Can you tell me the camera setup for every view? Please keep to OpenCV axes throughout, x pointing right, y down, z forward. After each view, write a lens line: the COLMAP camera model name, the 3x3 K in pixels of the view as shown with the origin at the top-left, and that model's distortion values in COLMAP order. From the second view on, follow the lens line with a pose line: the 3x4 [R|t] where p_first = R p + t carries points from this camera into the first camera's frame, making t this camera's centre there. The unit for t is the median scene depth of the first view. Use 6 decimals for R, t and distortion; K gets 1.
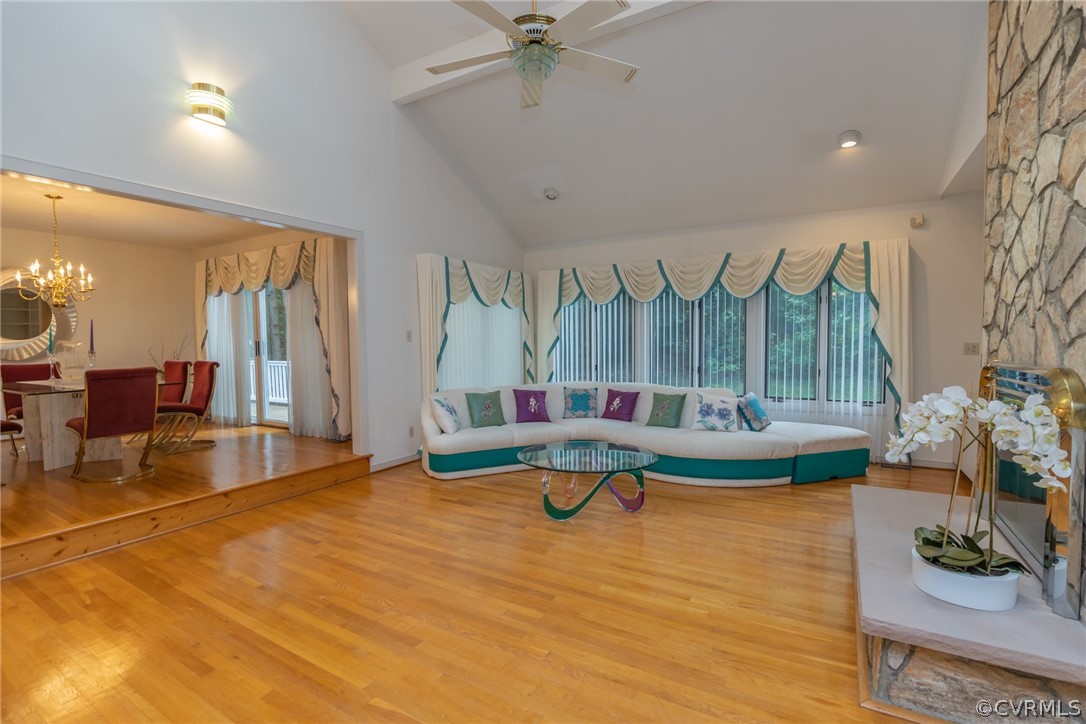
lens RADIAL K [[496.6, 0, 542.7], [0, 496.6, 366.3], [0, 0, 1]] dist [-0.036339, 0.007091]
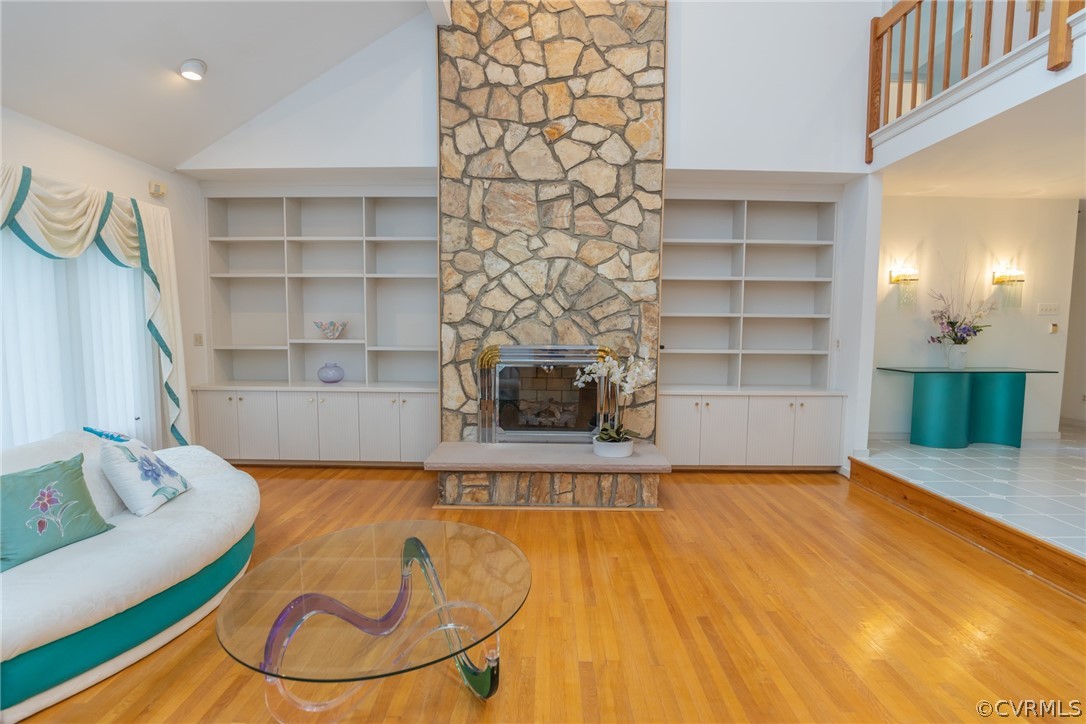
lens RADIAL K [[496.6, 0, 543.5], [0, 496.6, 366.0], [0, 0, 1]] dist [-0.036339, 0.007091]
pose [[-0.504799, -0.065871, 0.860720, -0.277149], [0.041234, 0.994106, 0.100262, -0.047908], [-0.862251, 0.086103, -0.499108, 0.787508]]
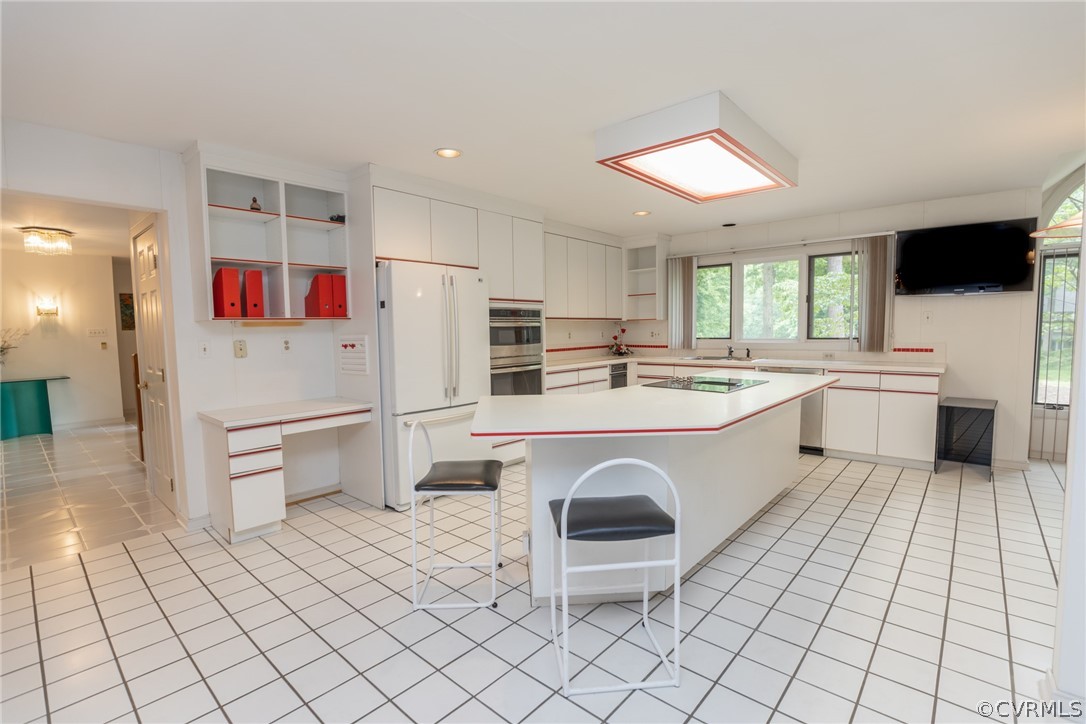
lens RADIAL K [[496.6, 0, 547.9], [0, 496.6, 368.7], [0, 0, 1]] dist [-0.036339, 0.007091]
pose [[-0.982268, 0.008911, 0.187271, -1.413564], [0.033491, 0.991143, 0.128505, -0.054069], [-0.184467, 0.132499, -0.973867, 0.547585]]
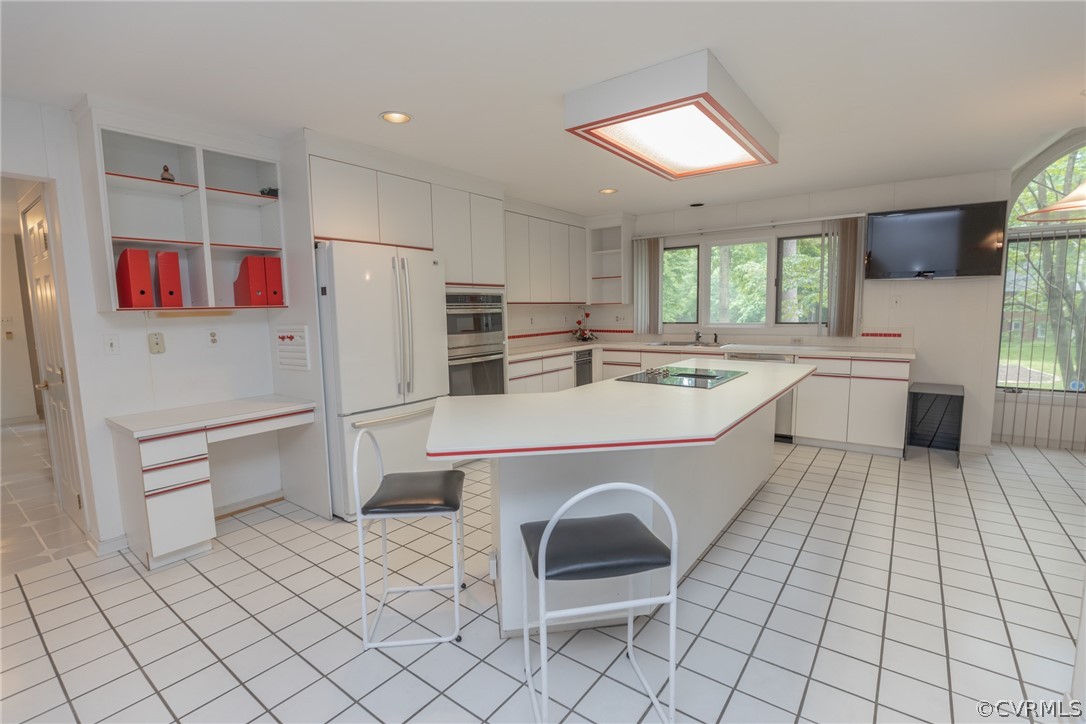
lens RADIAL K [[496.6, 0, 542.6], [0, 496.6, 367.1], [0, 0, 1]] dist [-0.036339, 0.007091]
pose [[-0.993323, 0.014710, 0.114423, -1.395656], [0.033702, 0.985572, 0.165868, -0.060699], [-0.110332, 0.168617, -0.979487, 0.490943]]
